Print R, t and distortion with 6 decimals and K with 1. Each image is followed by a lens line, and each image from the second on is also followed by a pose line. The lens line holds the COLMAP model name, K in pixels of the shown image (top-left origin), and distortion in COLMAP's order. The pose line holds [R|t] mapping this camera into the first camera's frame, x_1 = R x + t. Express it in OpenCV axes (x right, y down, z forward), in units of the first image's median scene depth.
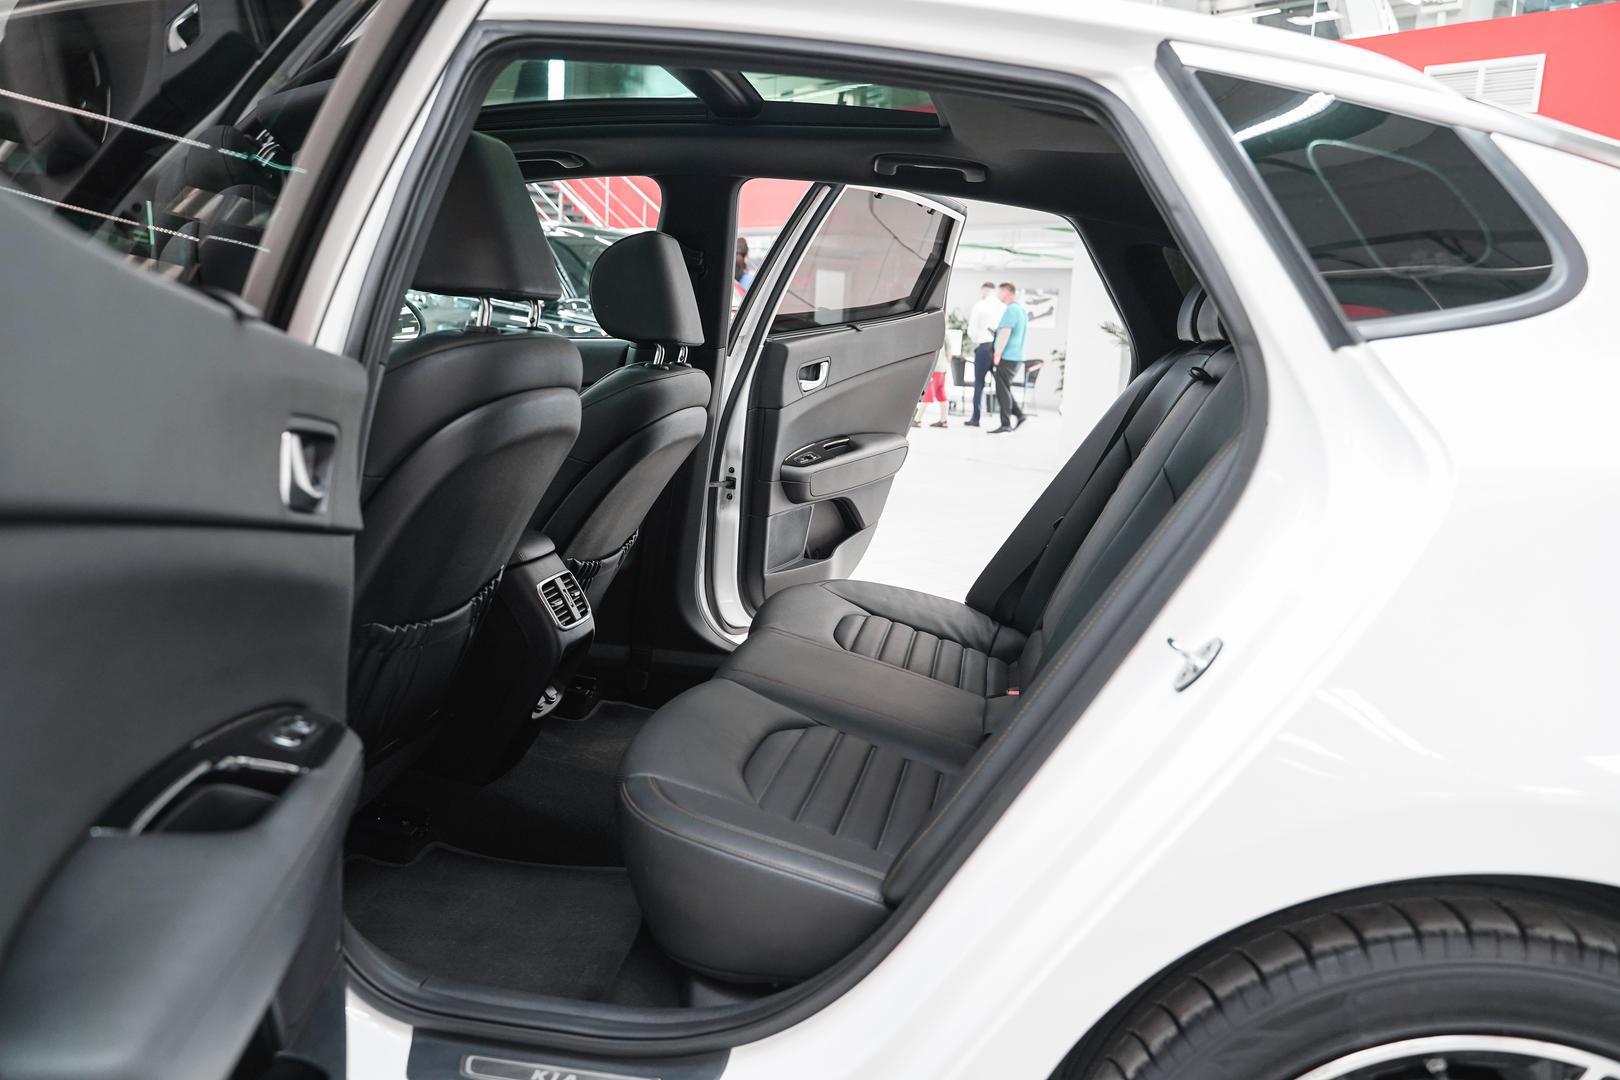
lens RADIAL K [[1294.7, 0, 810.0], [0, 1294.7, 540.0], [0, 0, 1]] dist [-0.011224, 0.002637]
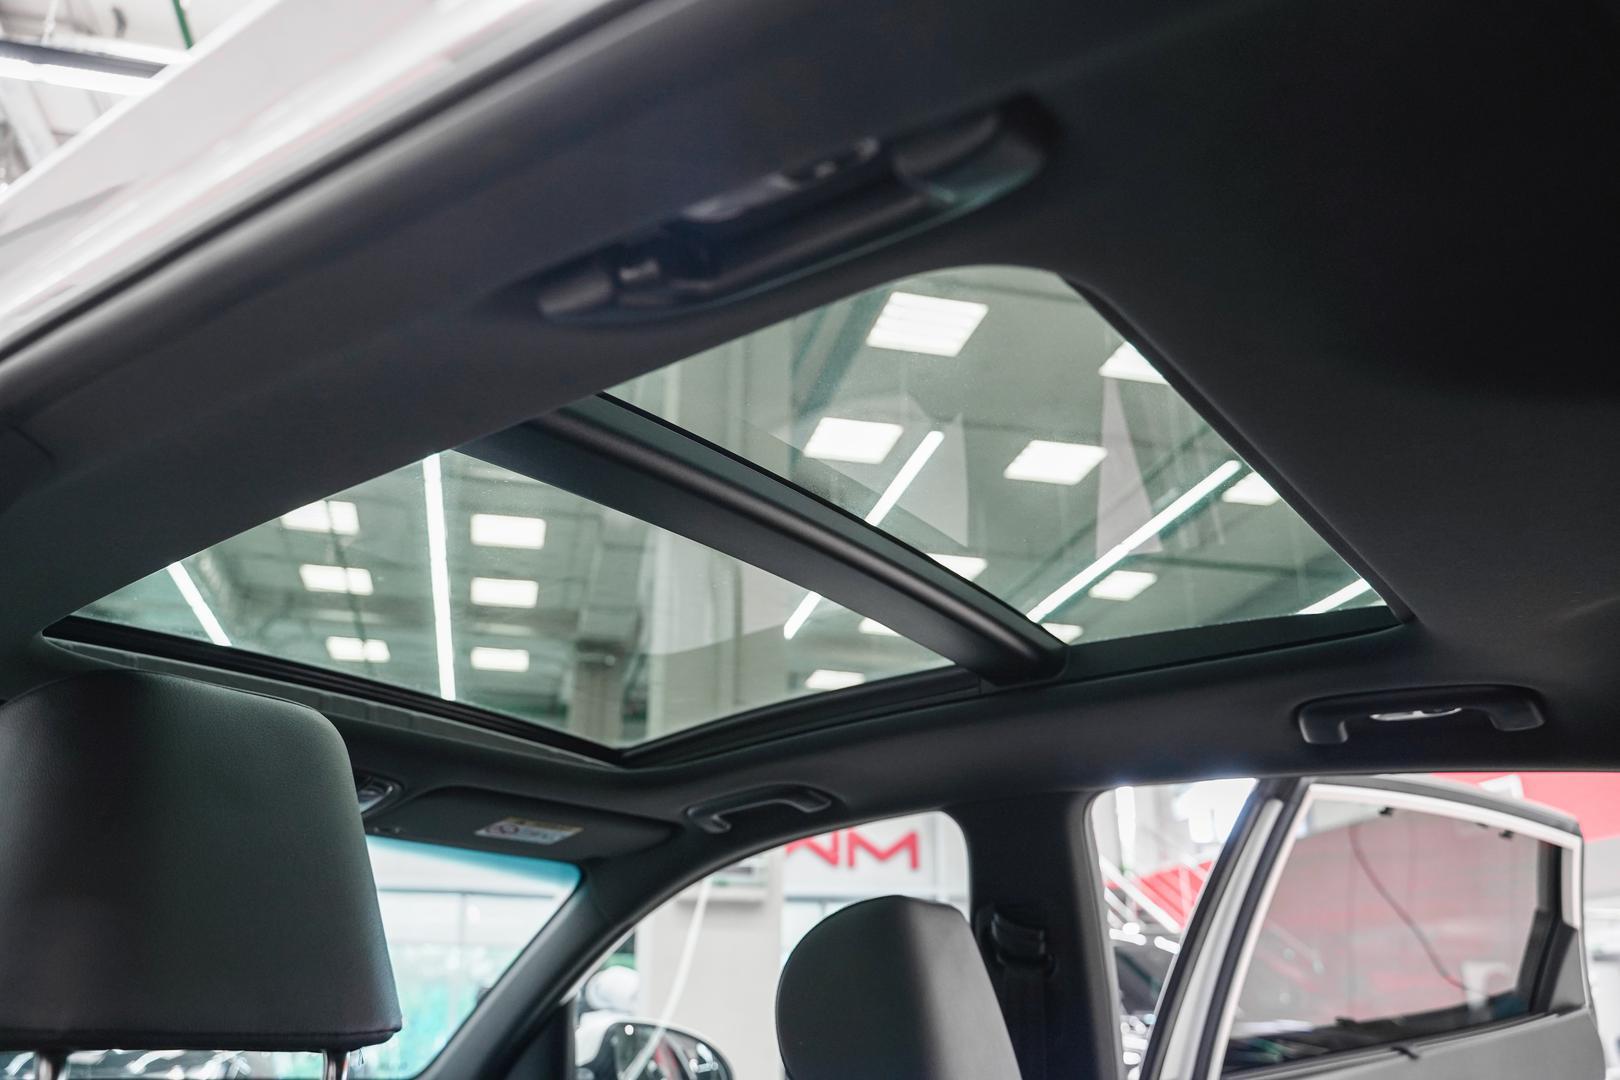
lens RADIAL K [[1294.7, 0, 810.0], [0, 1294.7, 540.0], [0, 0, 1]] dist [-0.011224, 0.002637]
pose [[0.892954, -0.206181, -0.400152, 0.070888], [-0.029885, 0.859821, -0.509720, -0.061123], [0.449154, 0.467115, 0.761619, 0.348904]]
